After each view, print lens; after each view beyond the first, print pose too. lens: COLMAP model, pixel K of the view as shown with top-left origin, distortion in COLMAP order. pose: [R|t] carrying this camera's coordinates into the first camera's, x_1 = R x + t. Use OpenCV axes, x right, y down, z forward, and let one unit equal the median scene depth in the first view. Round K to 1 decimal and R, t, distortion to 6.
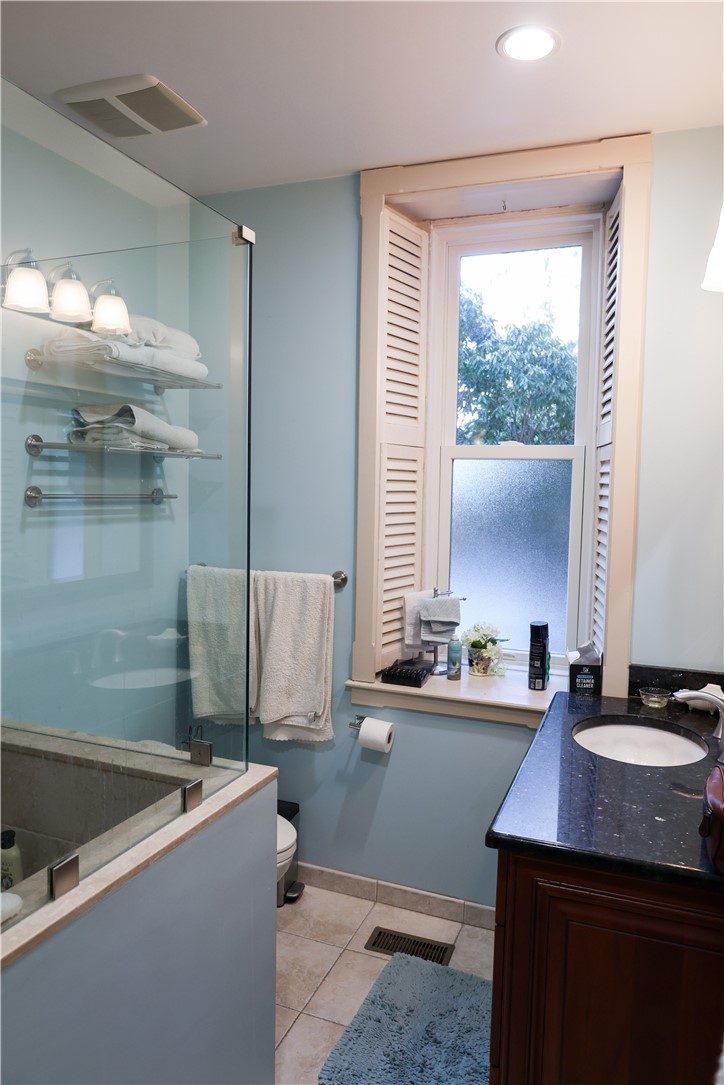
lens RADIAL K [[749.1, 0, 362.0], [0, 749.1, 542.5], [0, 0, 1]] dist [-0.002624, -0.002150]
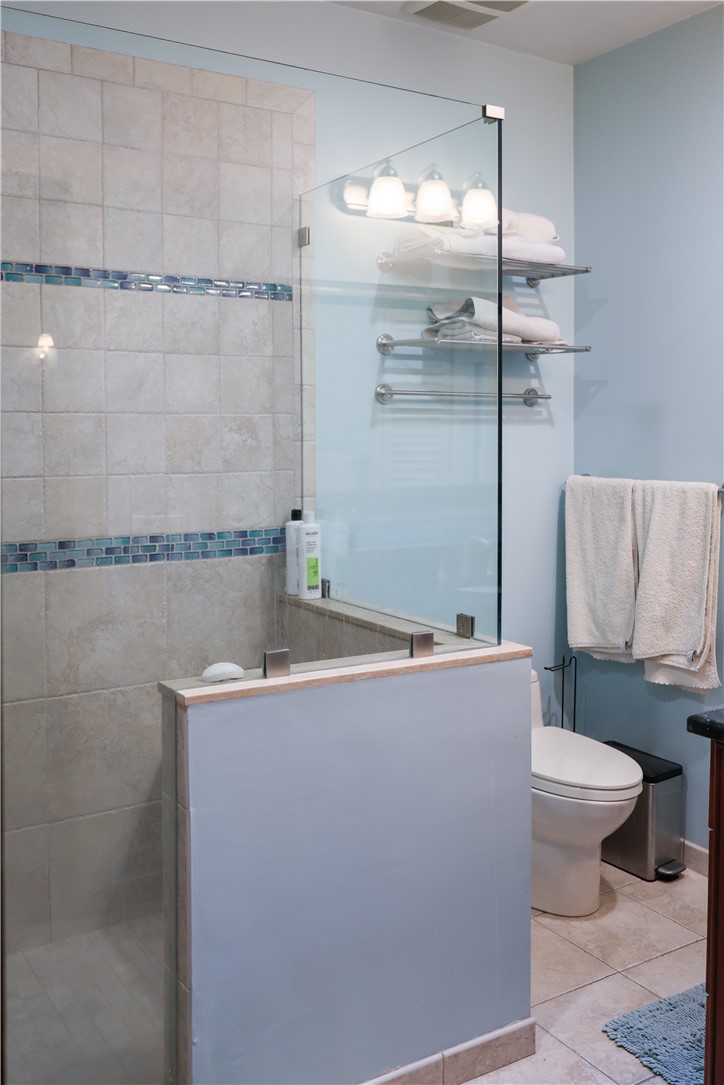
lens RADIAL K [[1026.2, 0, 362.2], [0, 1026.2, 469.8], [0, 0, 1]] dist [0.009169, -0.010689]
pose [[0.802586, -0.000188, -0.596536, 0.348079], [-0.026347, 0.999013, -0.035762, 0.086506], [0.595954, 0.044419, 0.801789, -0.140594]]
